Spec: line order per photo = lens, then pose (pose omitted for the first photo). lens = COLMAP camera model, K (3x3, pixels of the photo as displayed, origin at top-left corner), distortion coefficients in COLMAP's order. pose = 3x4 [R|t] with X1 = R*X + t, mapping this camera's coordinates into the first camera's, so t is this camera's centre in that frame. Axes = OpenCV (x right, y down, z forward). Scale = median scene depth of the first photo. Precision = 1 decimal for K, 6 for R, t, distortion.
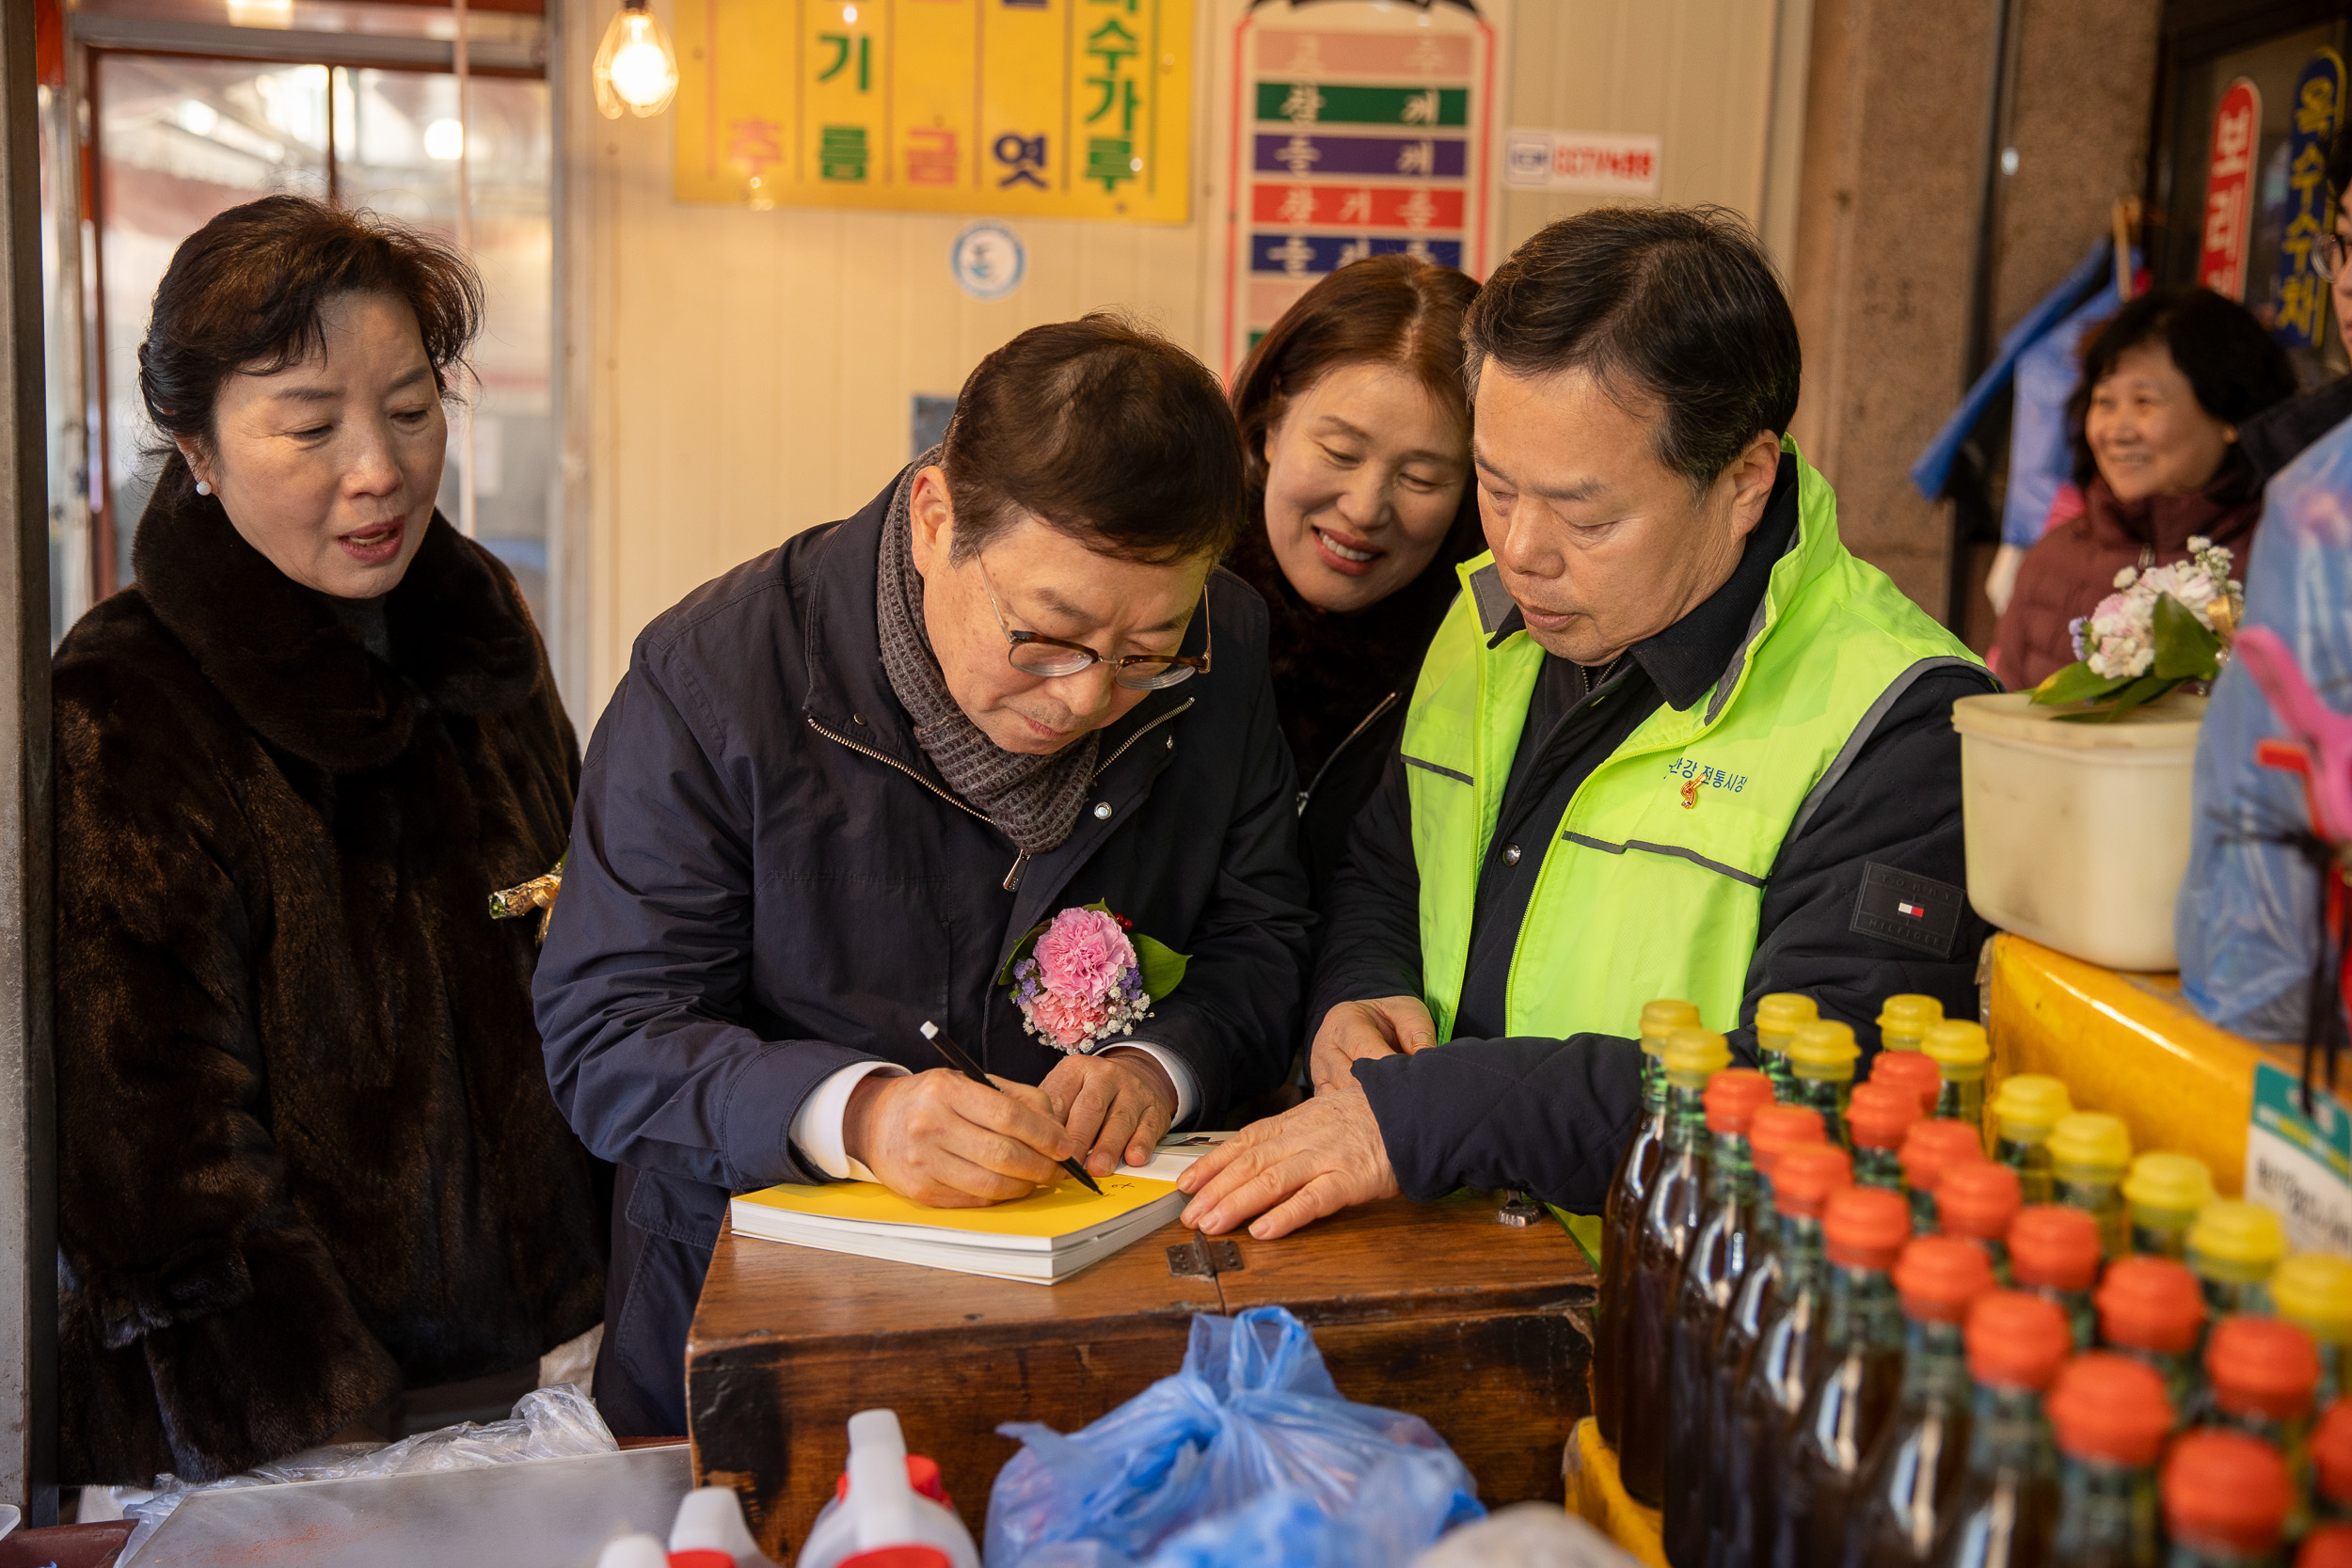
lens RADIAL K [[2600.1, 0, 1176.0], [0, 2600.1, 784.0], [0, 0, 1]] dist [0.031280, 0.061563]
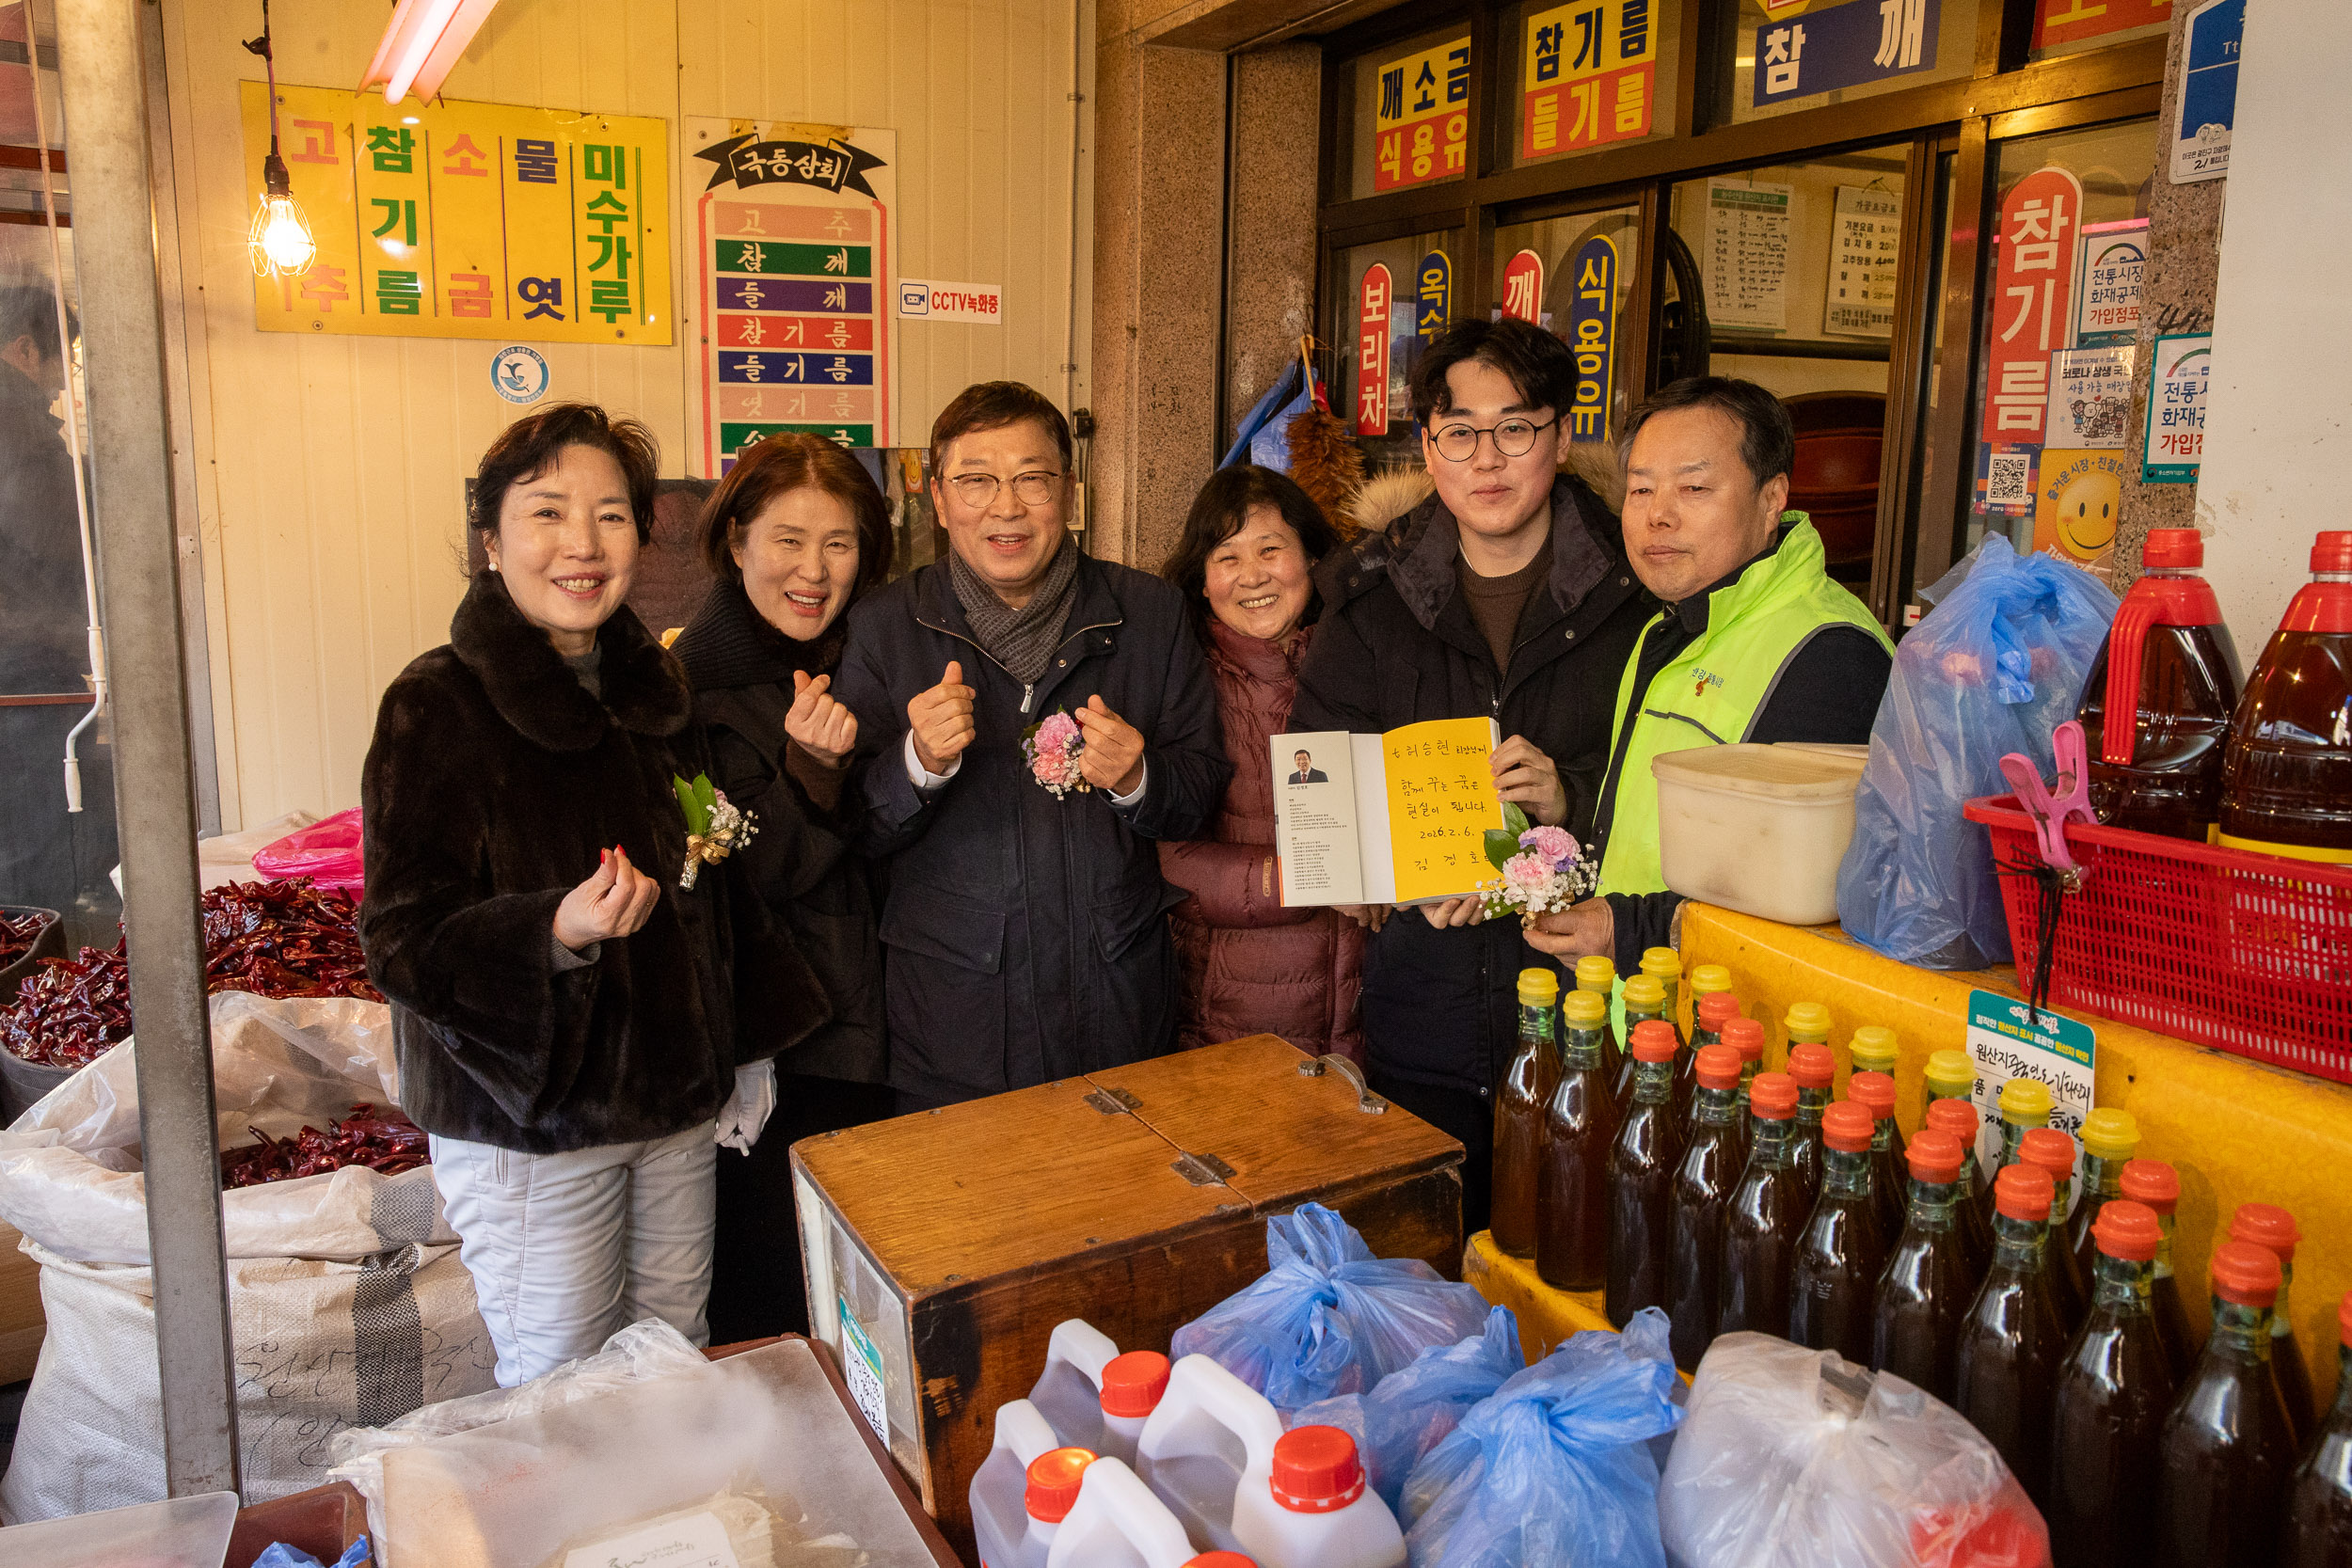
lens RADIAL K [[1852.8, 0, 1170.4], [0, 1852.8, 786.1], [0, 0, 1]] dist [-0.079585, 0.104300]
pose [[0.927106, -0.083617, 0.365352, -0.124669], [0.064352, 0.995833, 0.064616, -0.034184], [-0.369233, -0.036395, 0.928624, 0.017169]]
